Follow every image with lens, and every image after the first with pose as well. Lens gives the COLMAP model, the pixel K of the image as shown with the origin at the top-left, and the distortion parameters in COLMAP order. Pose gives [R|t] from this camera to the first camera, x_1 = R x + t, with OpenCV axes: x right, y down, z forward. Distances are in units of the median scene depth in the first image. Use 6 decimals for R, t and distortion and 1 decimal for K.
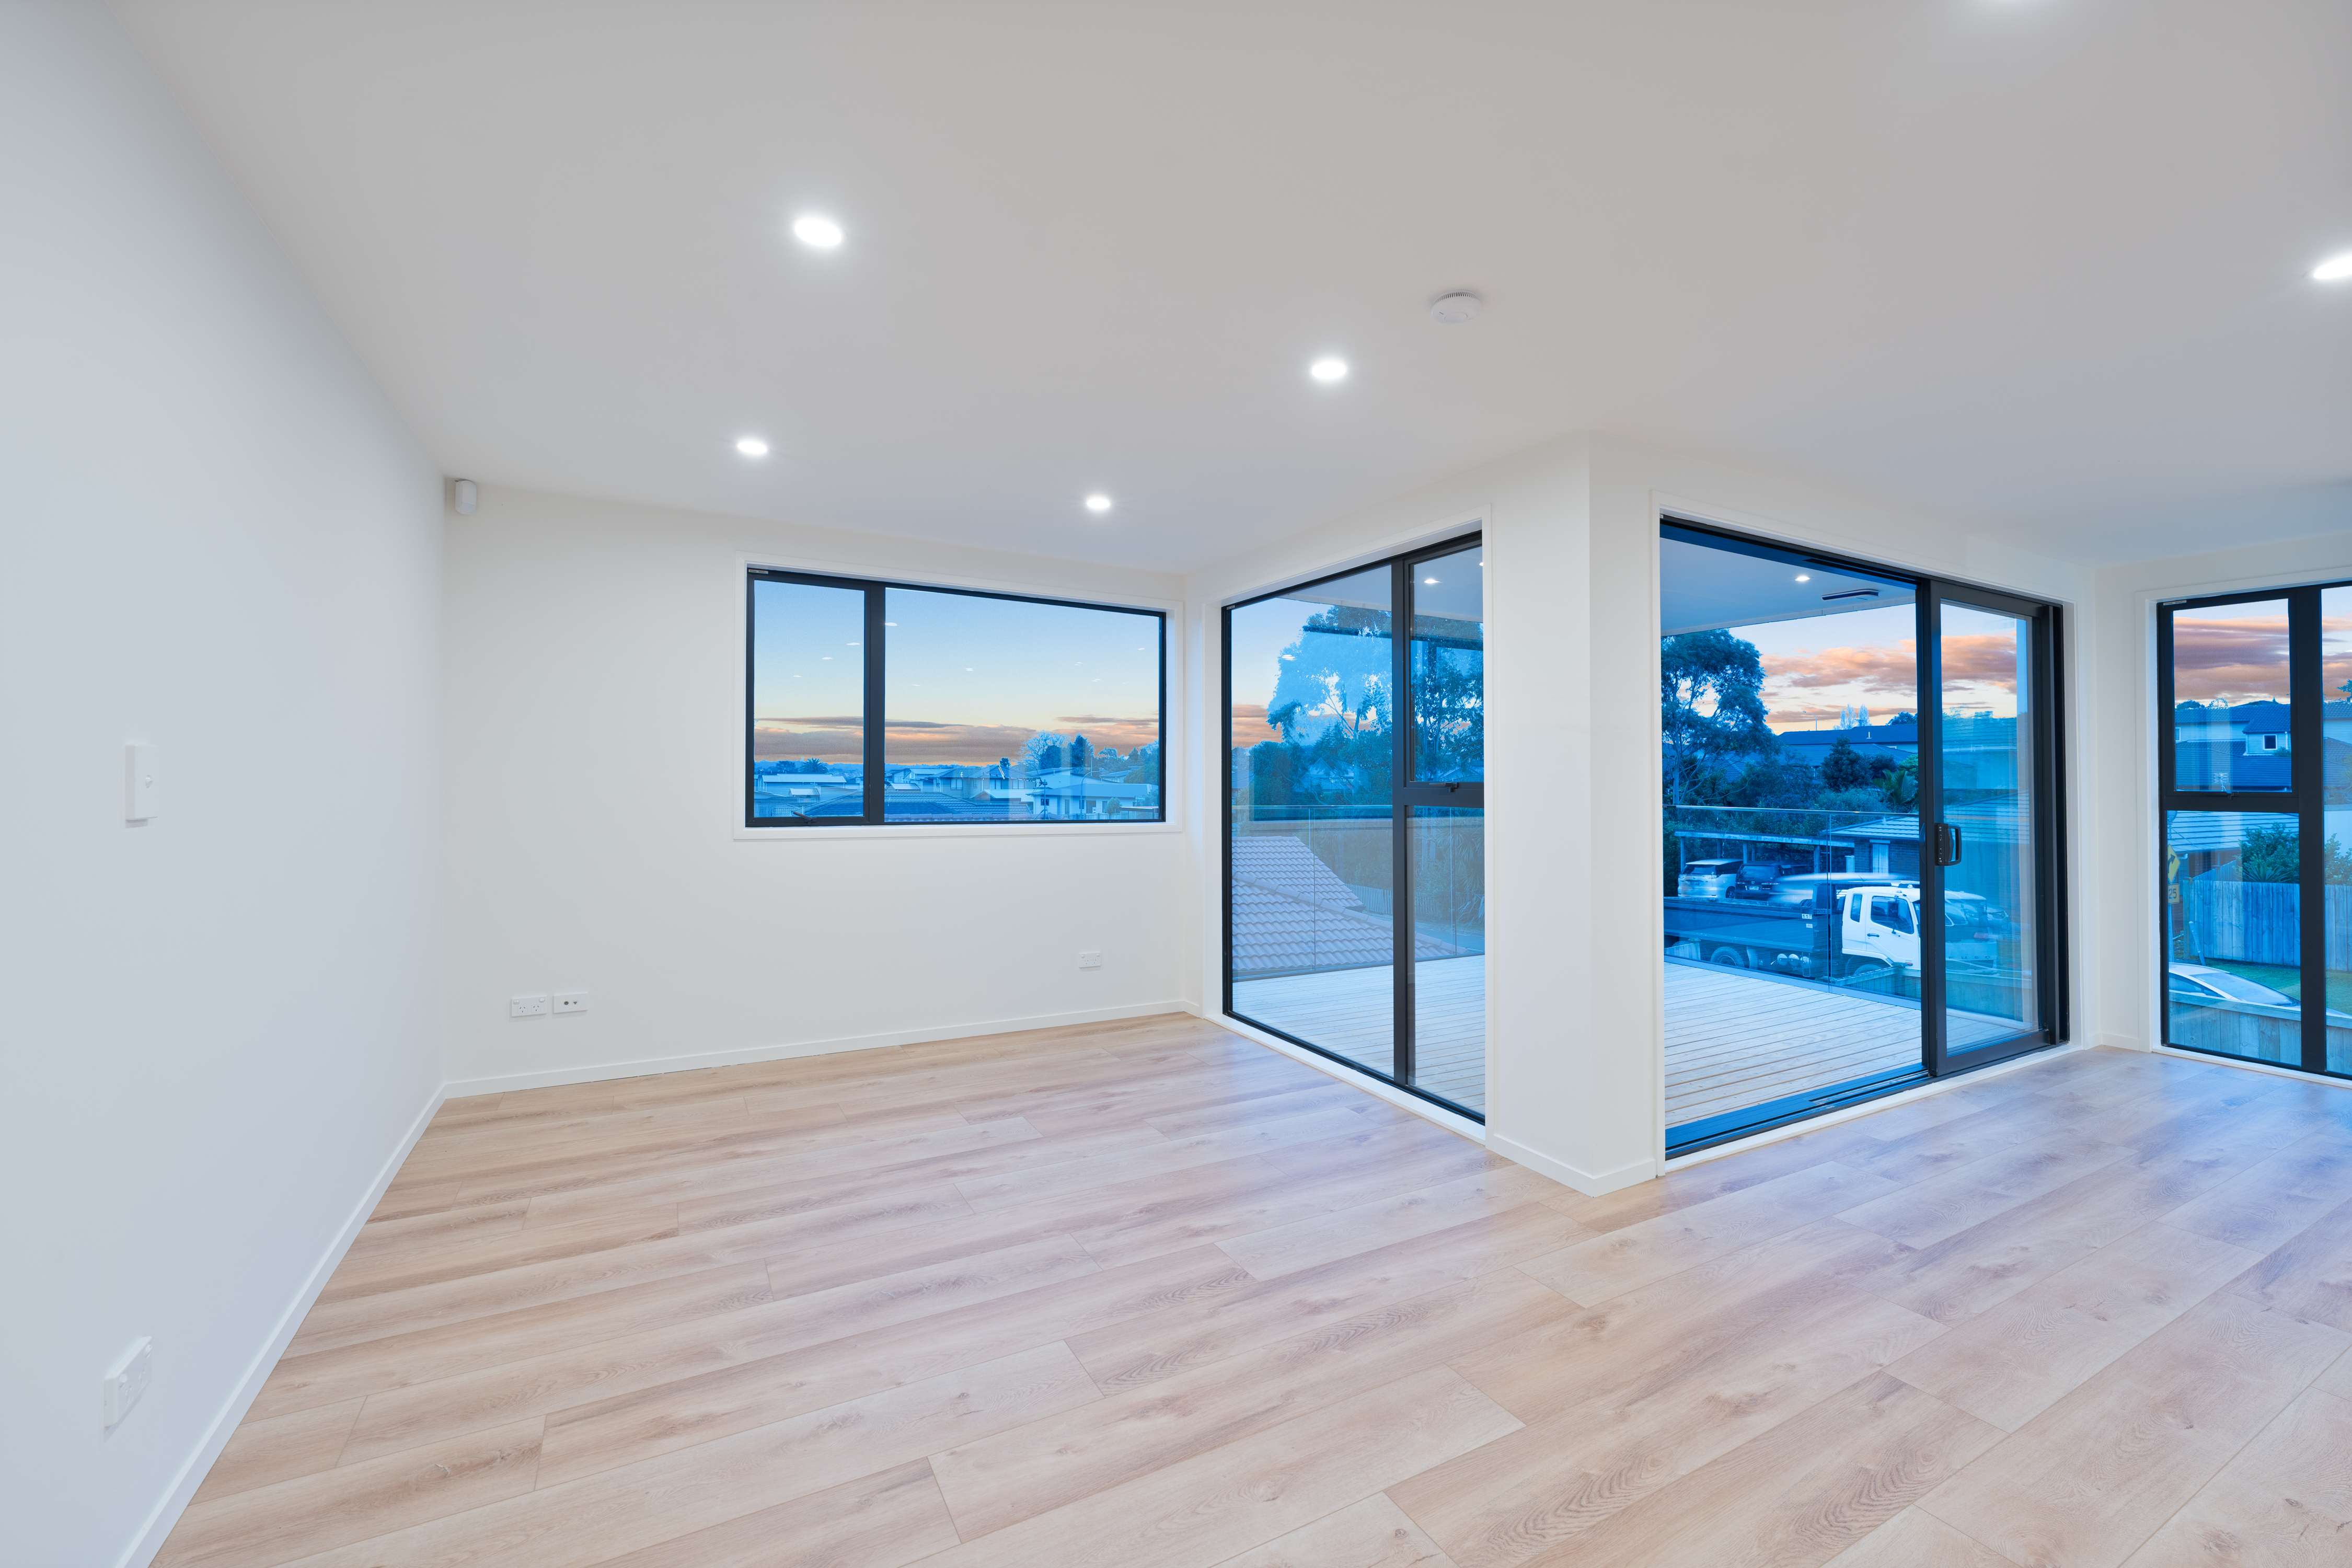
lens RADIAL K [[956.7, 0, 1199.6], [0, 956.7, 769.8], [0, 0, 1]] dist [0.001709, 0.000080]
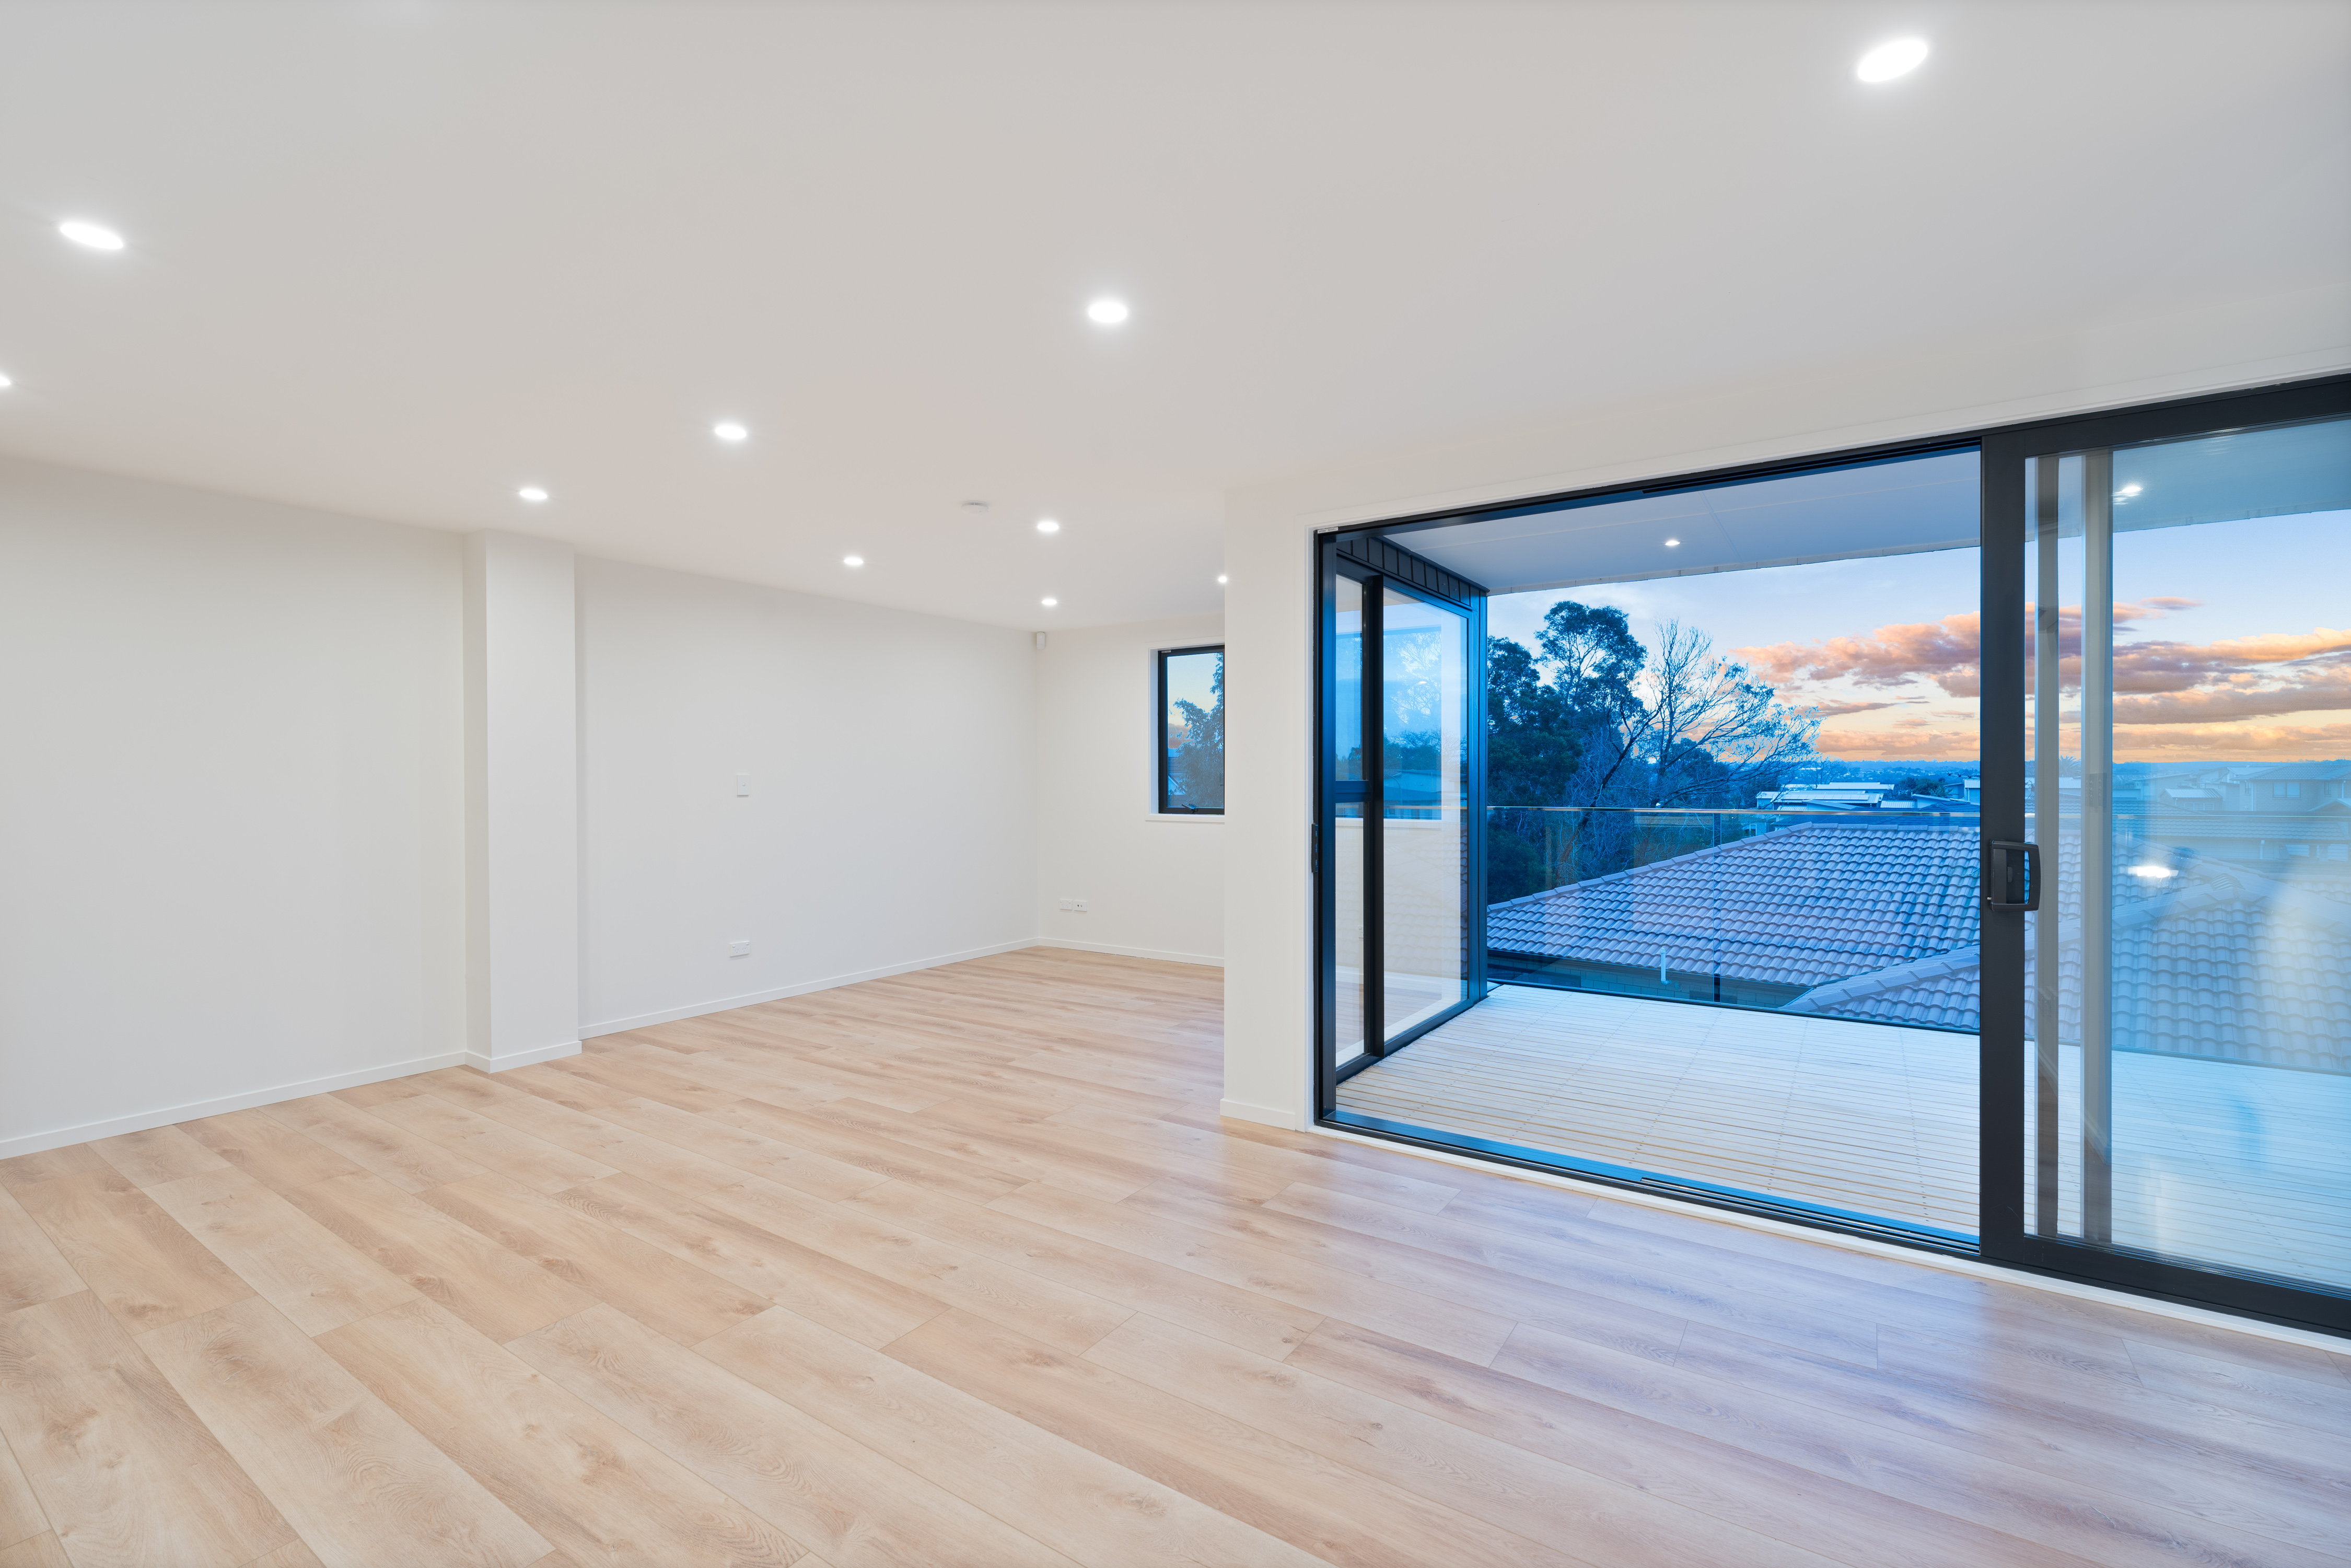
lens RADIAL K [[1024.1, 0, 1177.9], [0, 1024.1, 783.6], [0, 0, 1]] dist [-0.000753, -0.001090]
pose [[0.455967, -0.006782, -0.889971, 1.837619], [0.017314, 0.999849, 0.001252, 0.013339], [0.889828, -0.015979, 0.456016, 0.405138]]
